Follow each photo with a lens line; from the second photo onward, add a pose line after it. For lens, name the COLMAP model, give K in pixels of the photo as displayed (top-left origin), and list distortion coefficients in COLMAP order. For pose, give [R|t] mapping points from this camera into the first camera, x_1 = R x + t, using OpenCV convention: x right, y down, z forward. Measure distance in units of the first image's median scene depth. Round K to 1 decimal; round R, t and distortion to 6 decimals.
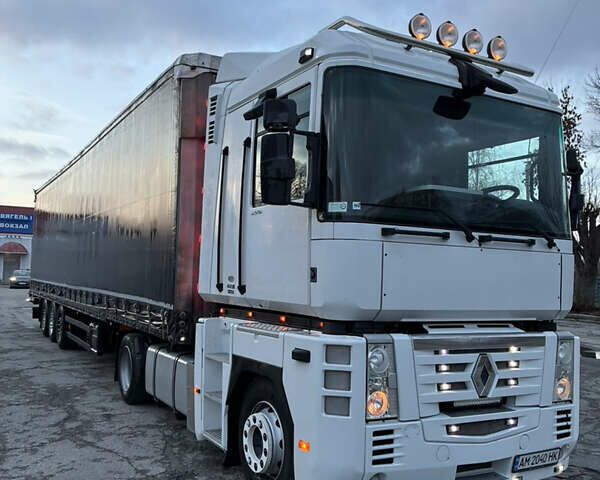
lens RADIAL K [[601.2, 0, 299.1], [0, 601.2, 236.5], [0, 0, 1]] dist [0.033983, 0.000000]
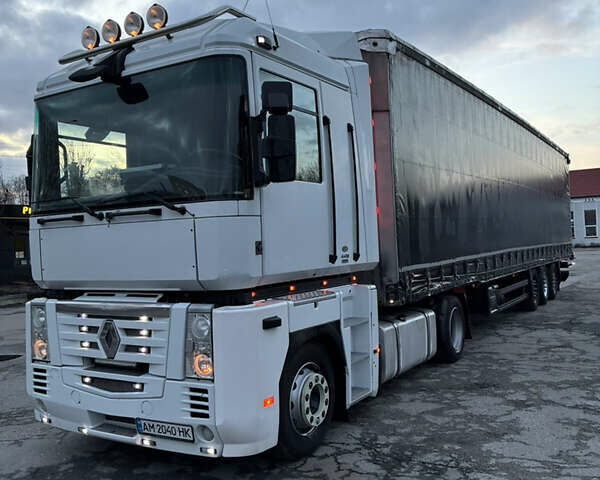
lens RADIAL K [[601.2, 0, 303.5], [0, 601.2, 243.8], [0, 0, 1]] dist [0.033983, 0.000000]
pose [[0.485185, -0.050032, -0.872979, 1.427893], [0.106217, 0.994341, 0.002046, 0.089003], [0.867936, -0.093718, 0.487753, 0.766695]]
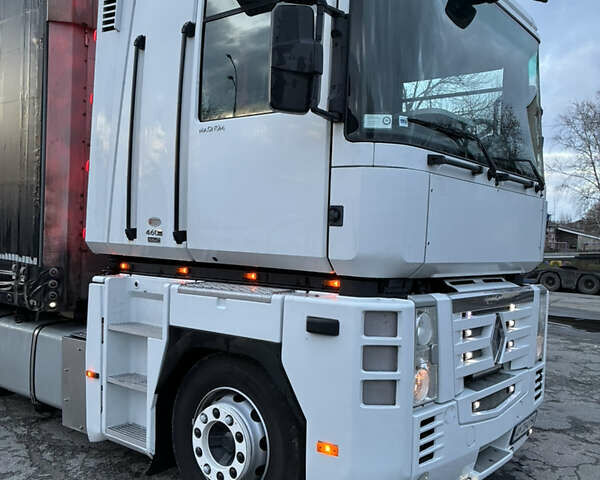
lens RADIAL K [[601.2, 0, 289.3], [0, 601.2, 240.3], [0, 0, 1]] dist [0.033983, 0.000000]
pose [[0.934558, 0.007446, 0.355733, -0.262815], [-0.036739, 0.996456, 0.075662, 0.037978], [-0.353909, -0.083780, 0.931520, 0.319700]]
